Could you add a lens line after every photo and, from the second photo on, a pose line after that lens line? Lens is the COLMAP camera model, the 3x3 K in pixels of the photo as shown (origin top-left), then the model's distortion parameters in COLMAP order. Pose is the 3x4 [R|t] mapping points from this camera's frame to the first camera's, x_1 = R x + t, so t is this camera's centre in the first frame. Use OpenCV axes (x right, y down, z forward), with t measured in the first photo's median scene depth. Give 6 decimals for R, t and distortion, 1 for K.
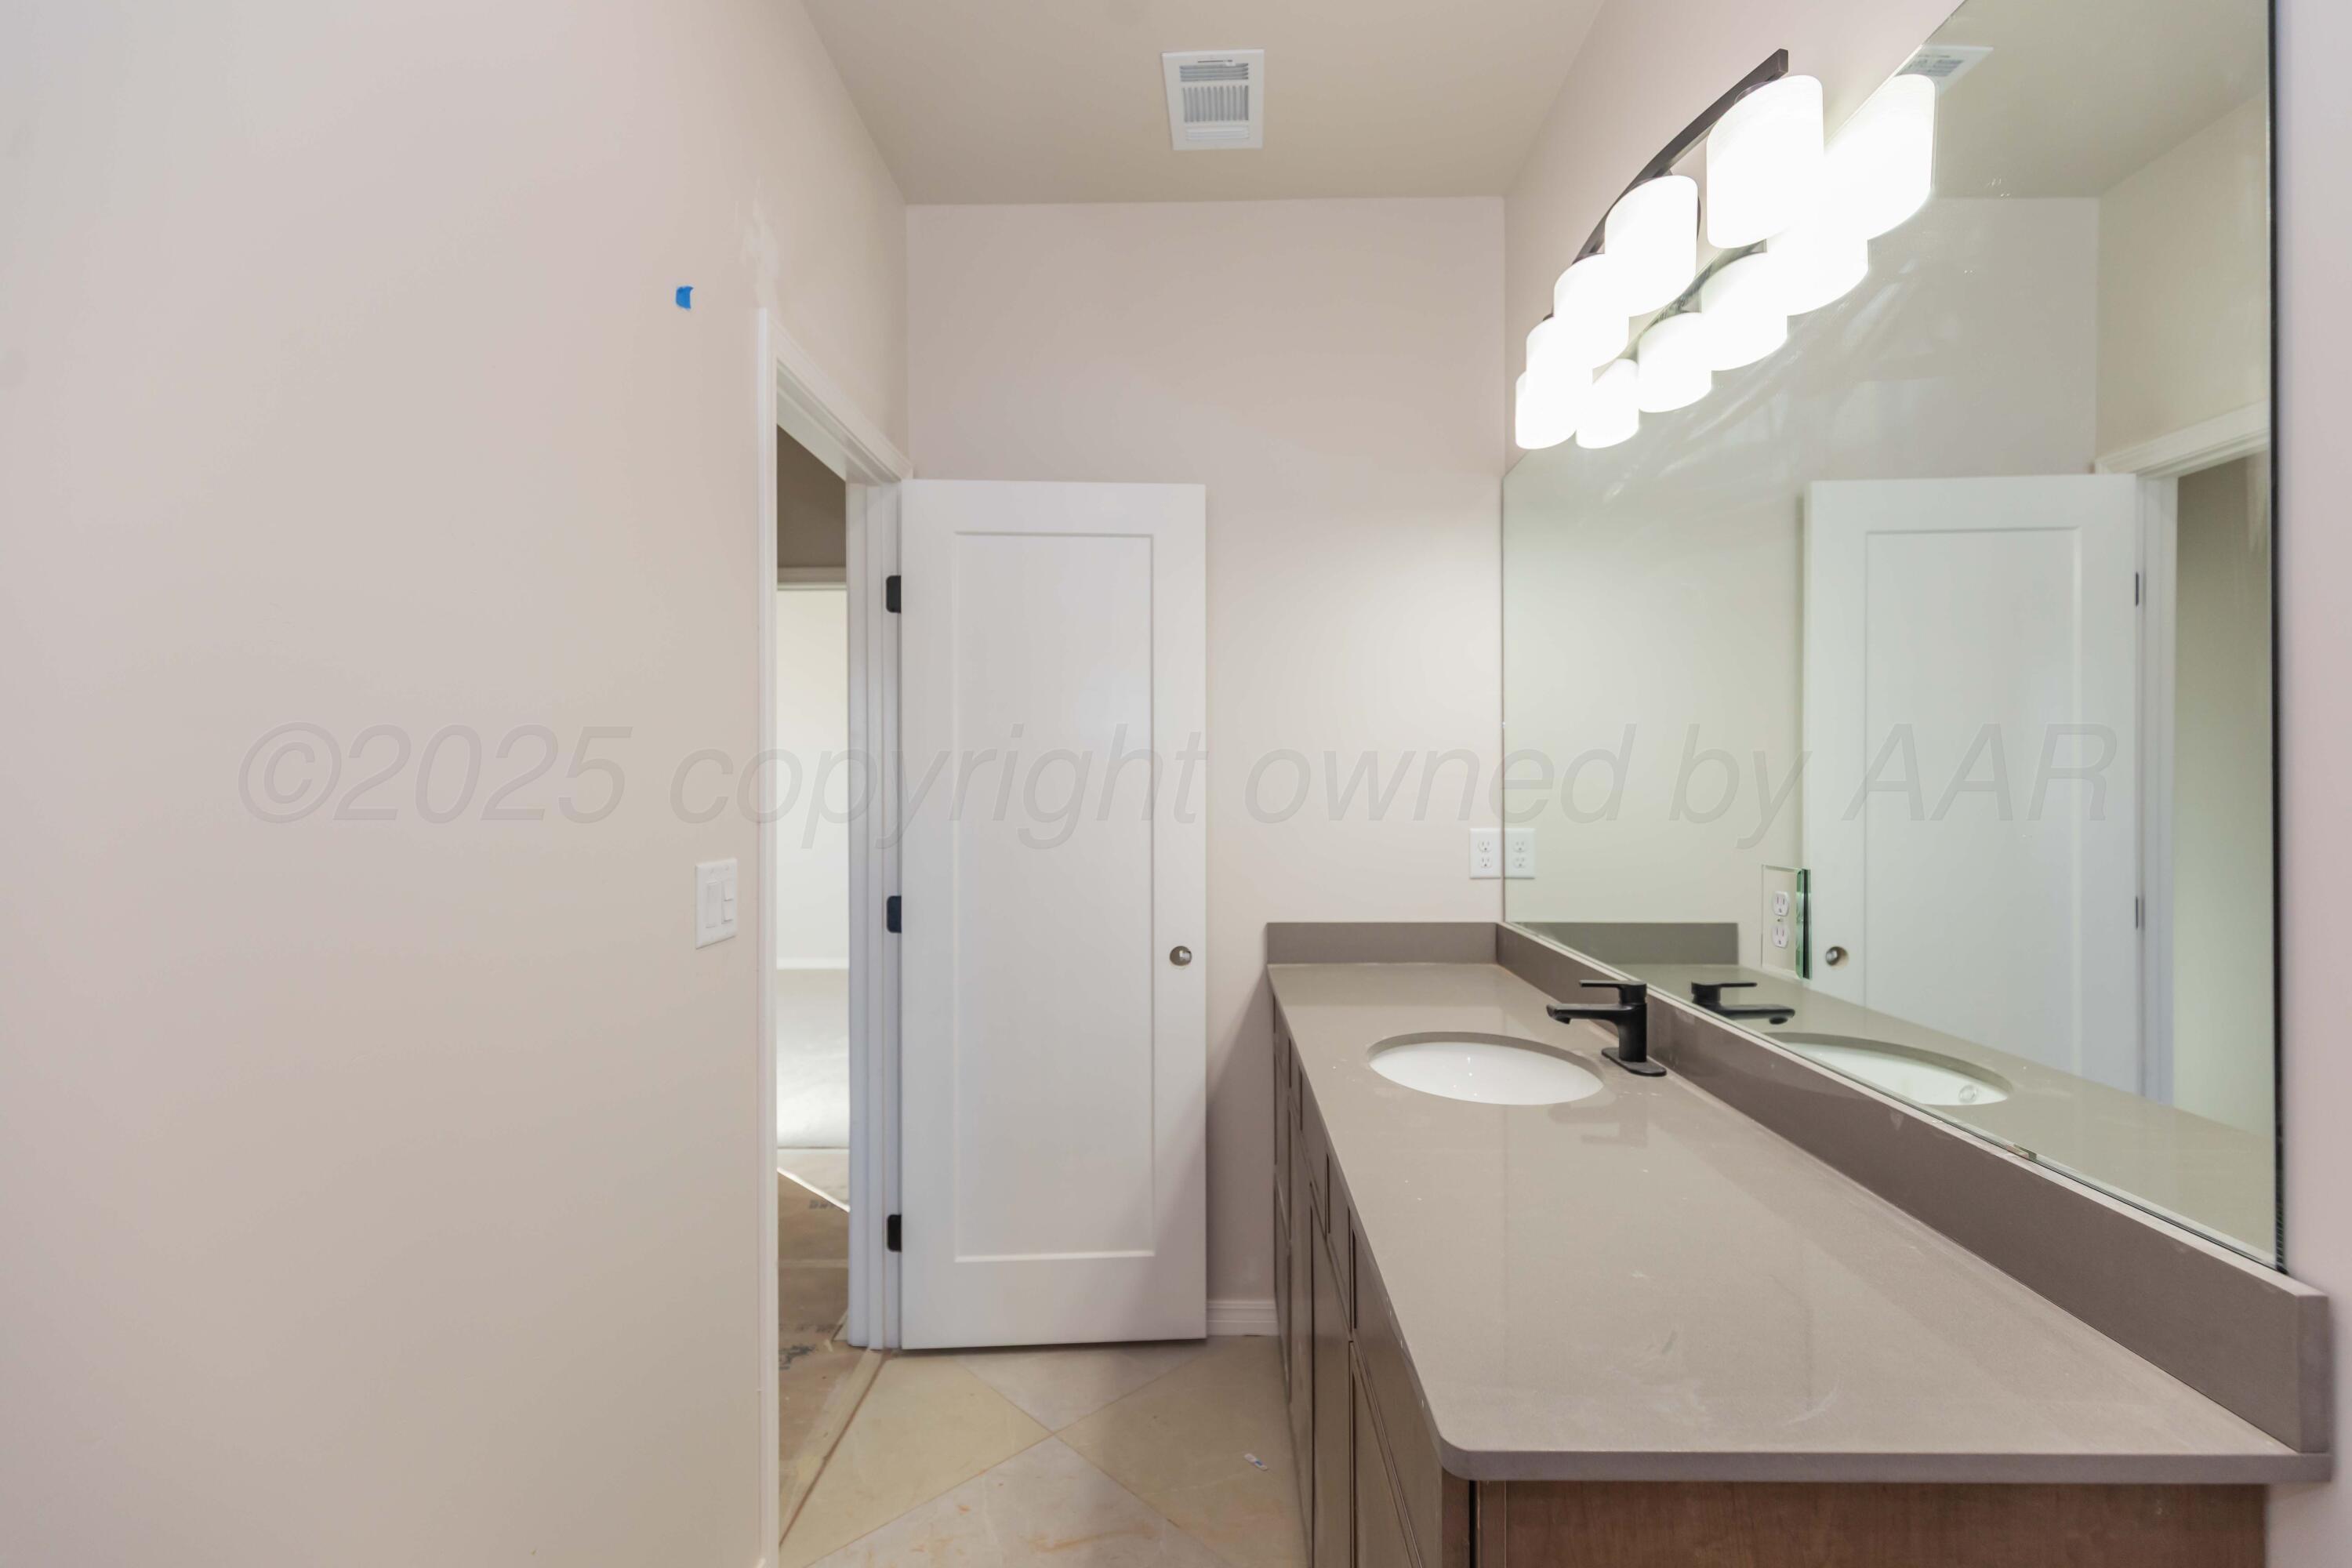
lens RADIAL K [[1046.5, 0, 1186.3], [0, 1046.5, 779.7], [0, 0, 1]] dist [0.000102, -0.002777]
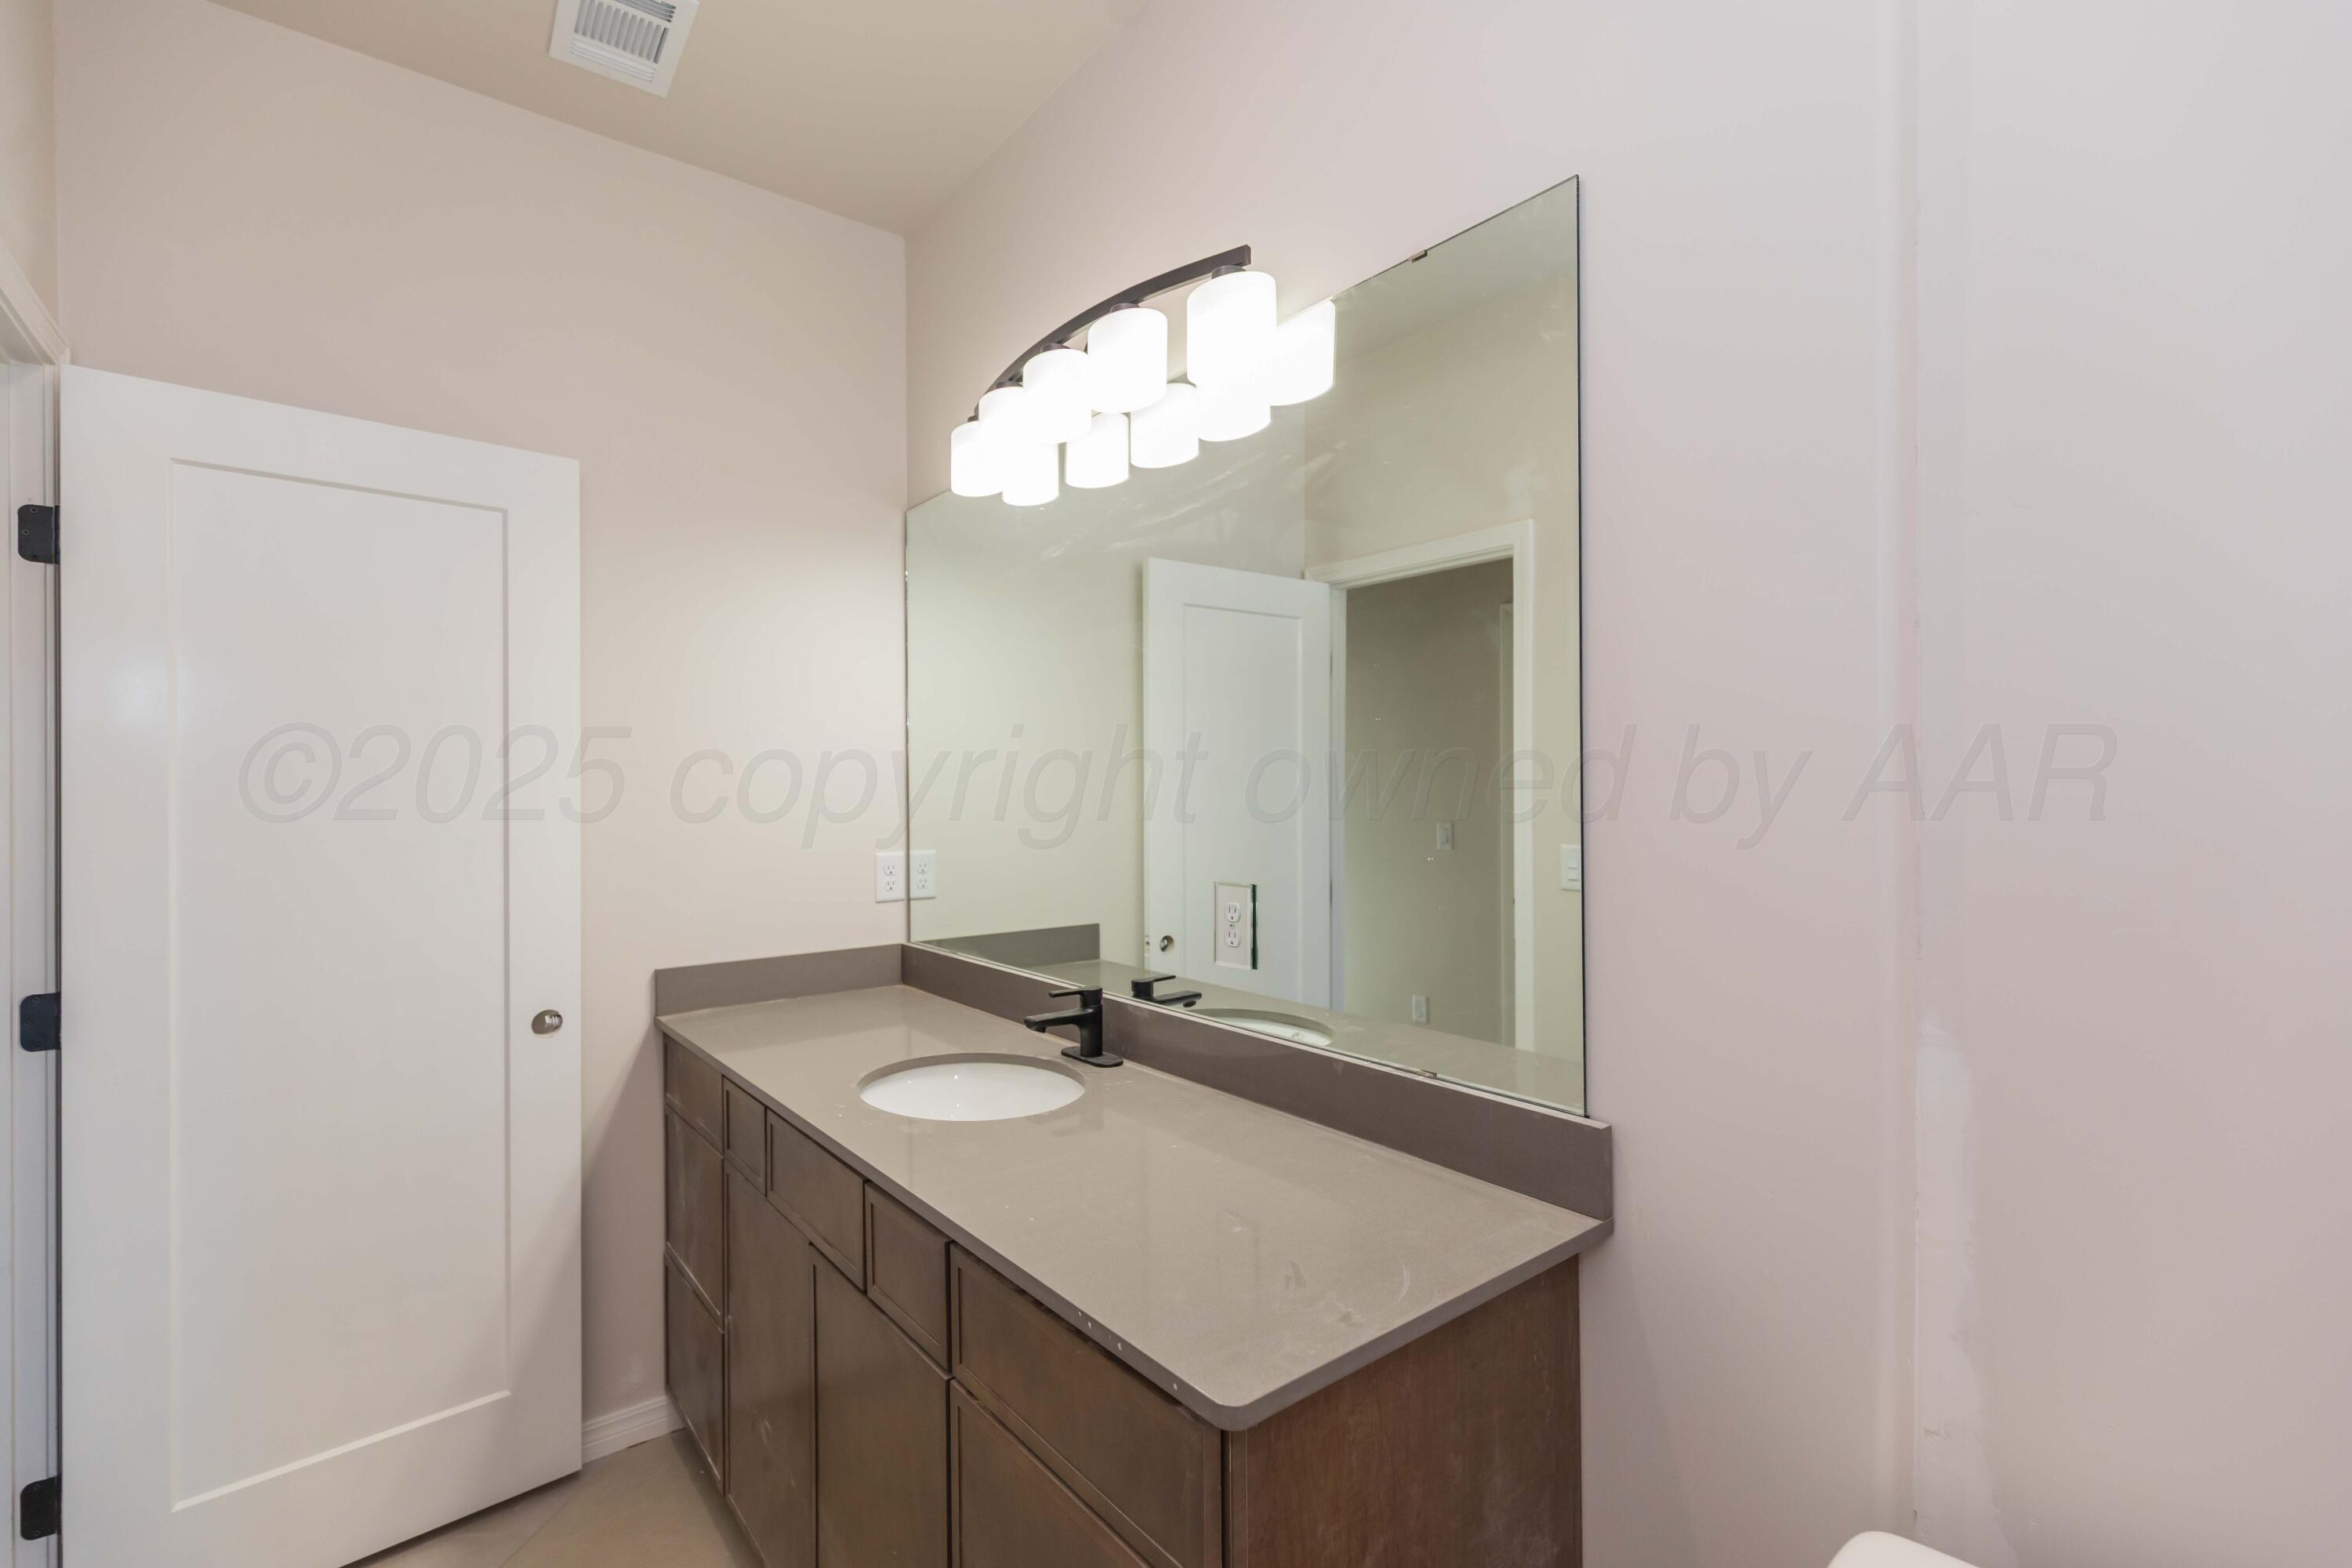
lens RADIAL K [[1046.5, 0, 1186.3], [0, 1046.5, 779.7], [0, 0, 1]] dist [0.000102, -0.002777]
pose [[0.760039, 0.000495, 0.649877, -0.167186], [0.002149, 0.999992, -0.003275, -0.021369], [-0.649874, 0.003885, 0.760032, 0.040391]]
